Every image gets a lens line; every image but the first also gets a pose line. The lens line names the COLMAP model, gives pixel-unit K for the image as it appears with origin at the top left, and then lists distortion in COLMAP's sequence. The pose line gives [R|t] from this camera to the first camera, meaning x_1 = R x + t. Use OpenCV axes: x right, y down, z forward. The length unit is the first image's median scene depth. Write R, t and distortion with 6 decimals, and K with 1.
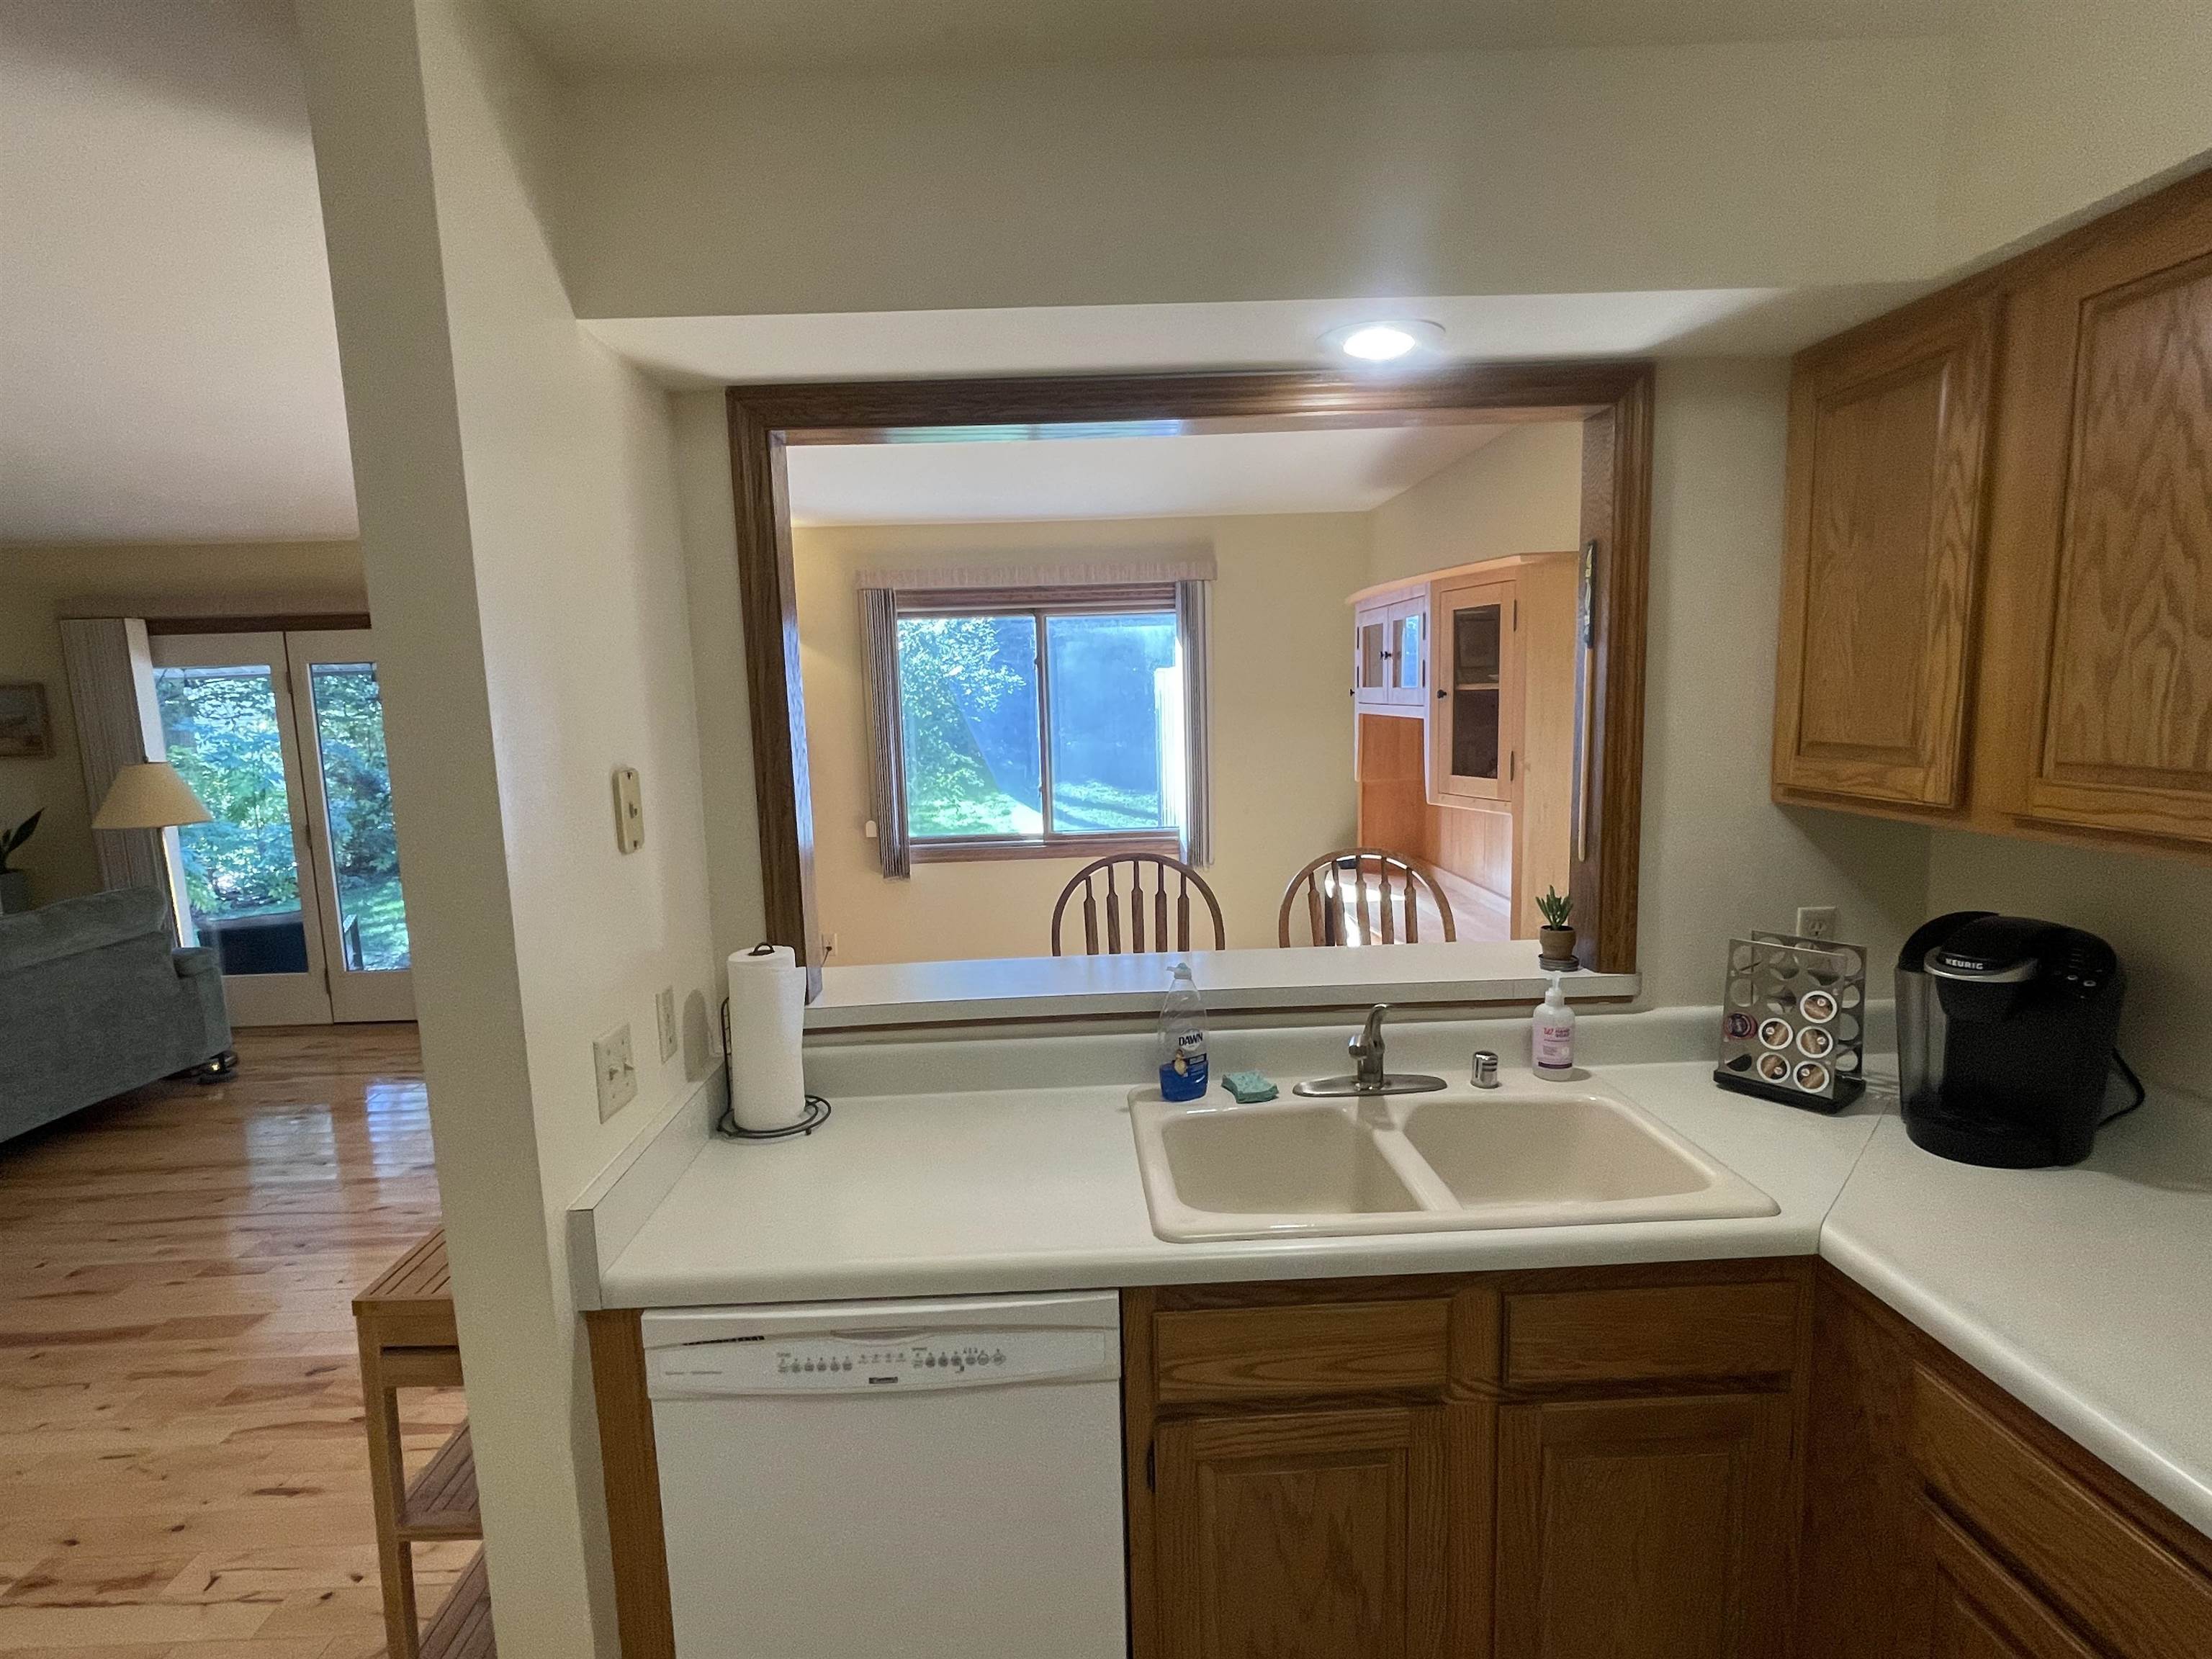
lens RADIAL K [[1091.5, 0, 1080.3], [0, 1091.5, 841.3], [0, 0, 1]] dist [0.003455, -0.002651]
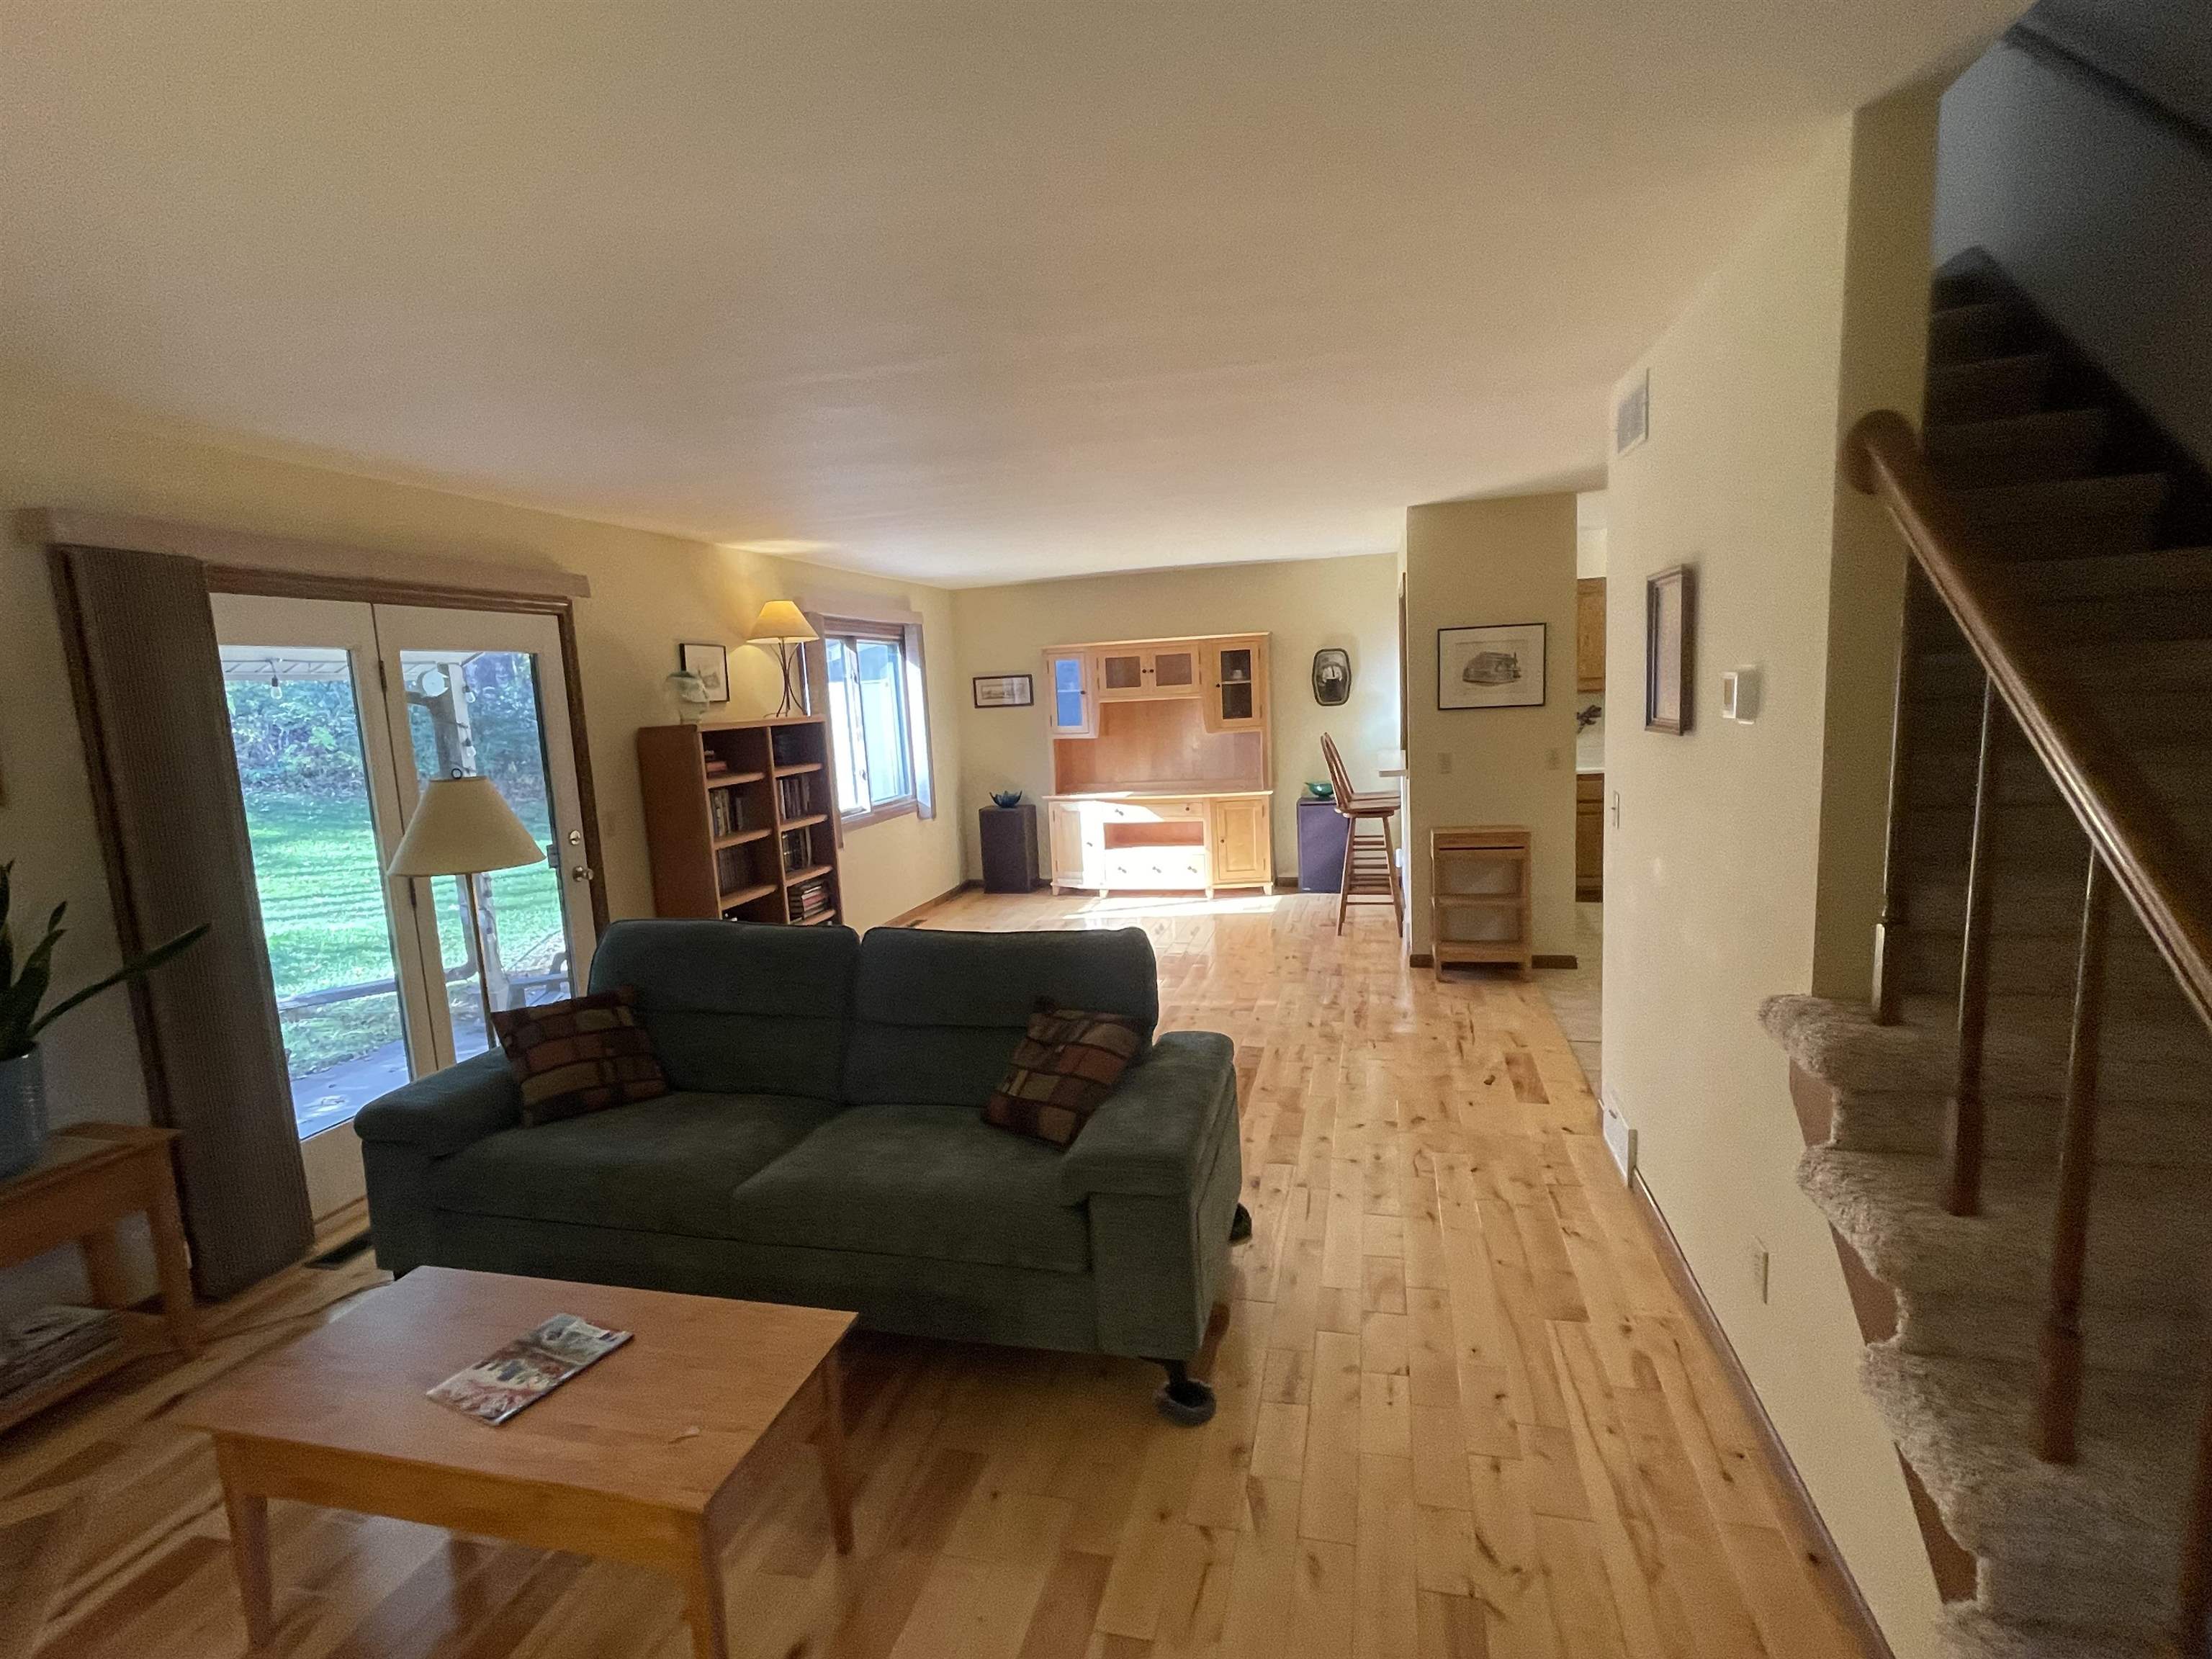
lens RADIAL K [[1091.5, 0, 1078.3], [0, 1091.5, 837.5], [0, 0, 1]] dist [0.003455, -0.002651]
pose [[0.291805, -0.112740, 0.949810, -3.668448], [0.174722, 0.982603, 0.062954, -0.023989], [-0.940384, 0.147582, 0.306427, 1.084103]]
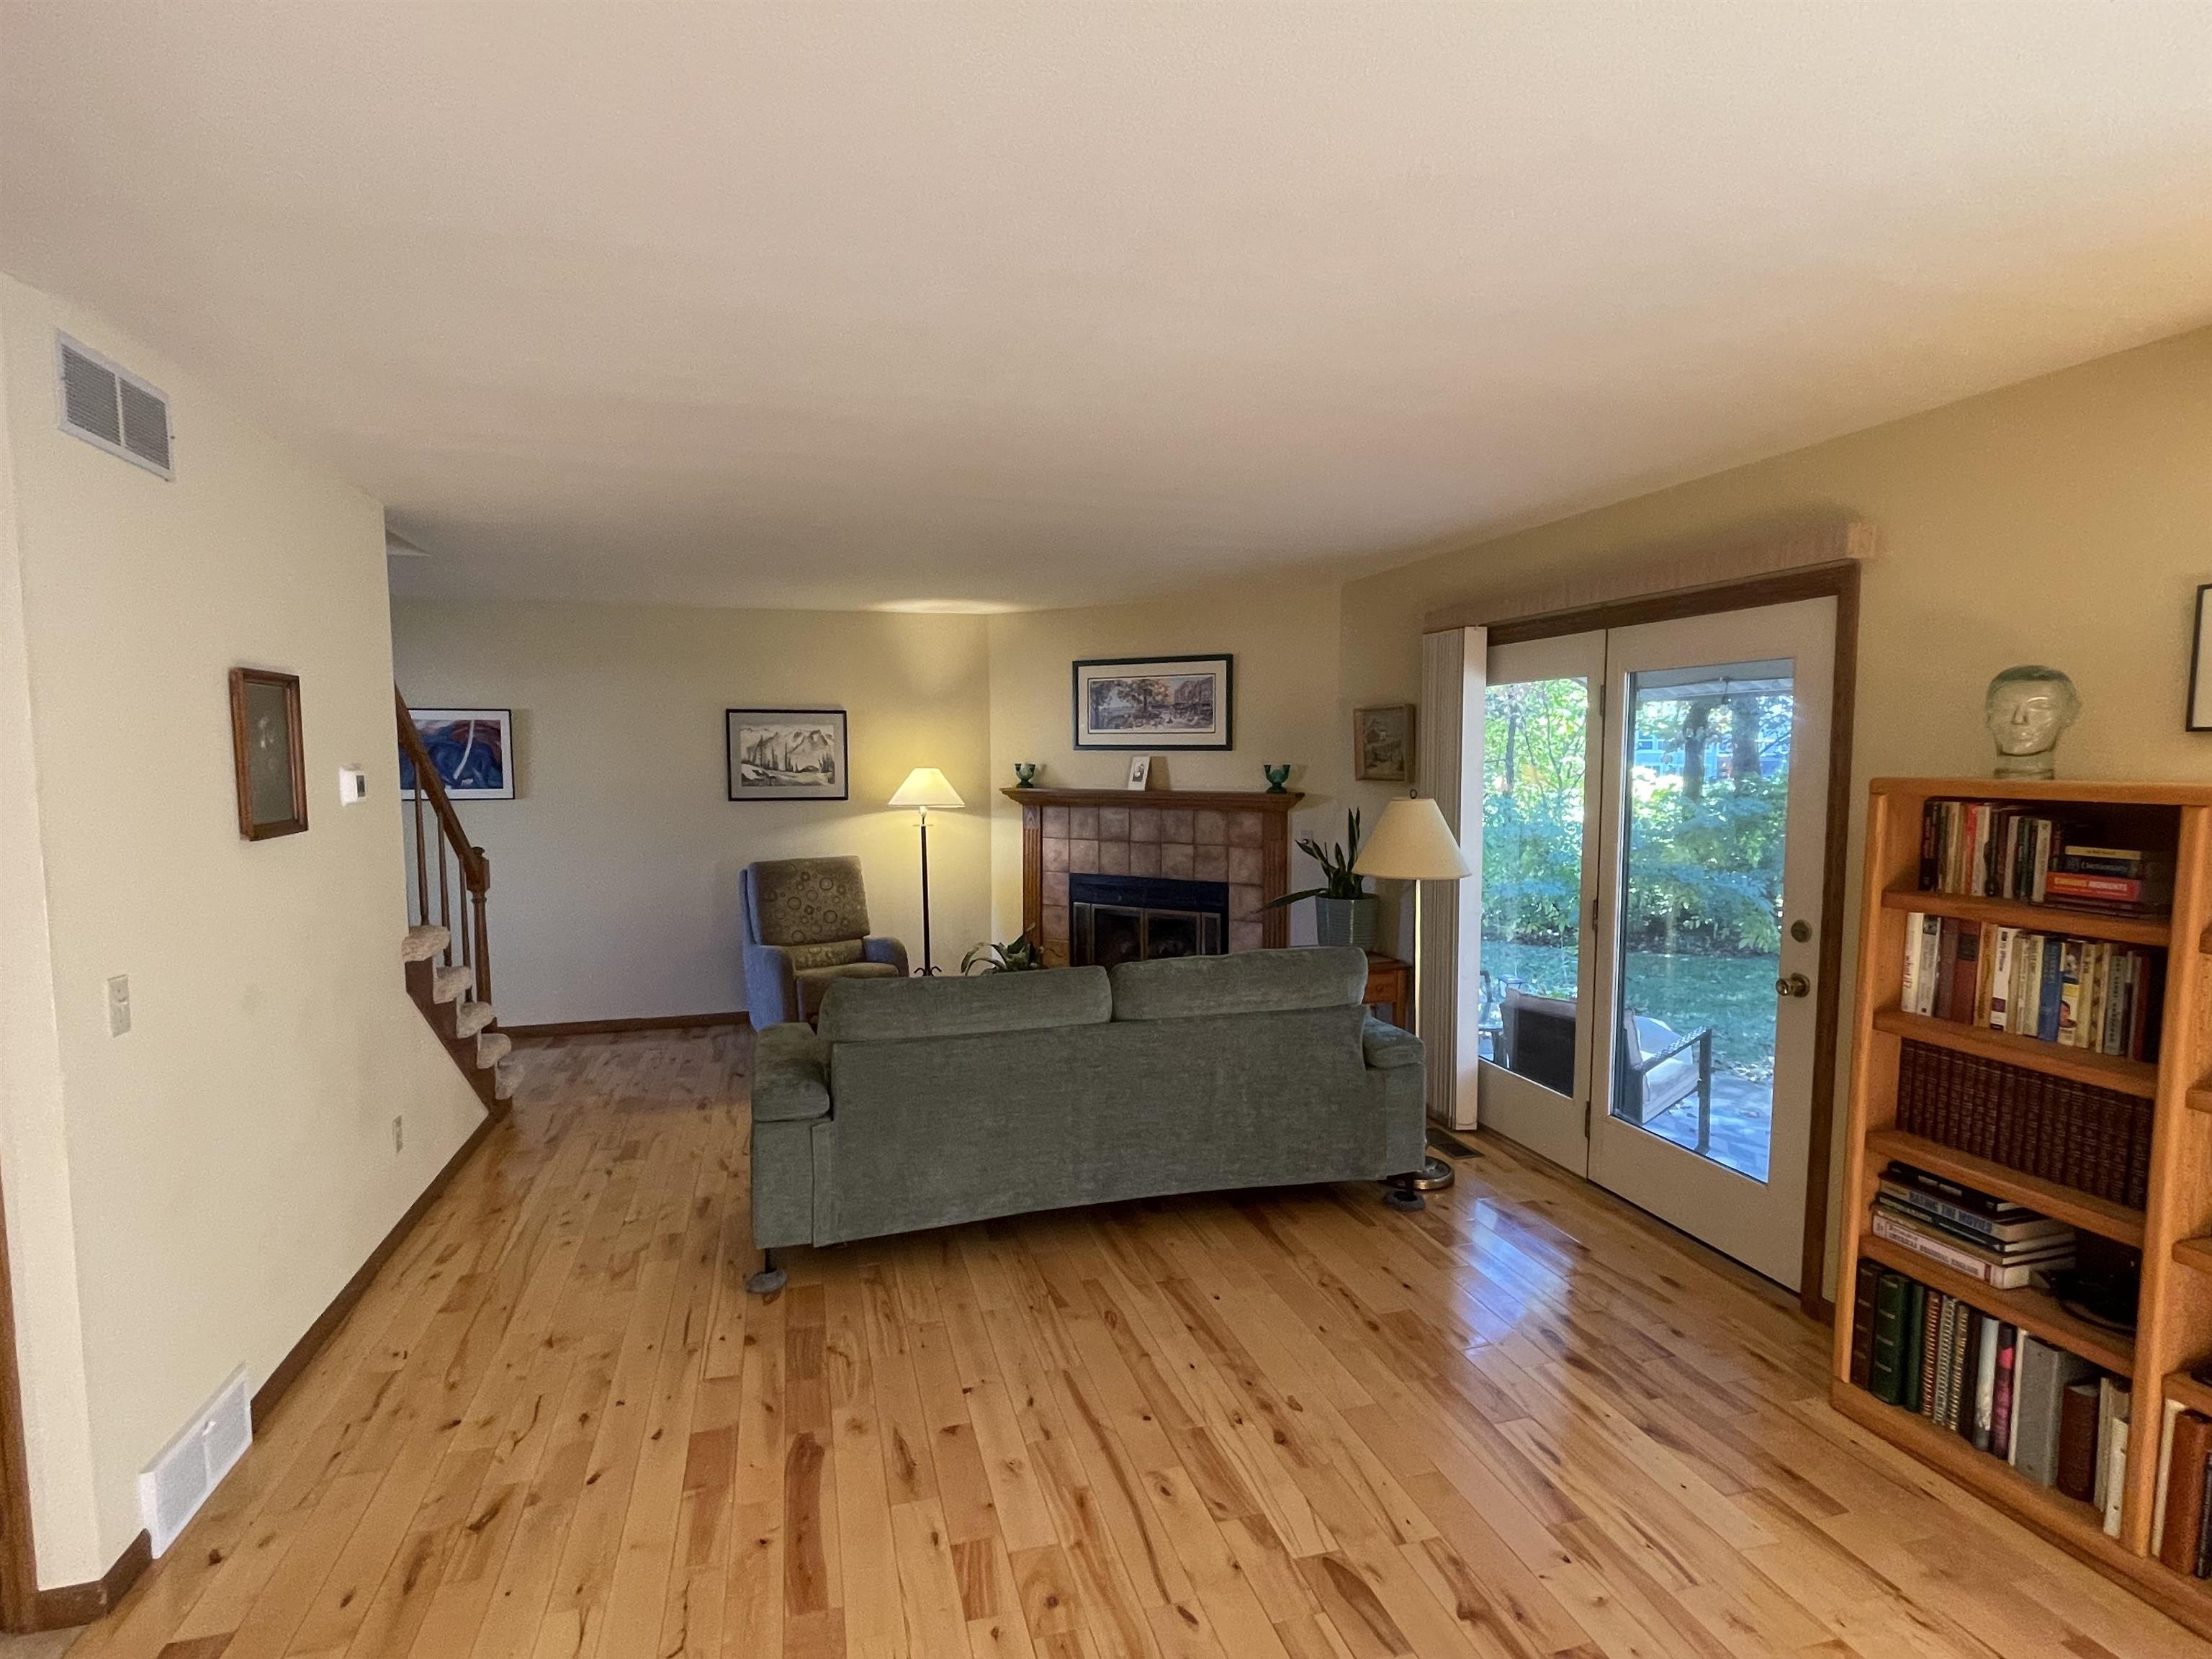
lens RADIAL K [[1091.5, 0, 1076.0], [0, 1091.5, 824.5], [0, 0, 1]] dist [0.003455, -0.002651]
pose [[0.224261, 0.097351, -0.969654, -0.281873], [-0.134055, 0.988621, 0.068251, -0.192465], [0.965265, 0.114681, 0.234760, 1.459016]]
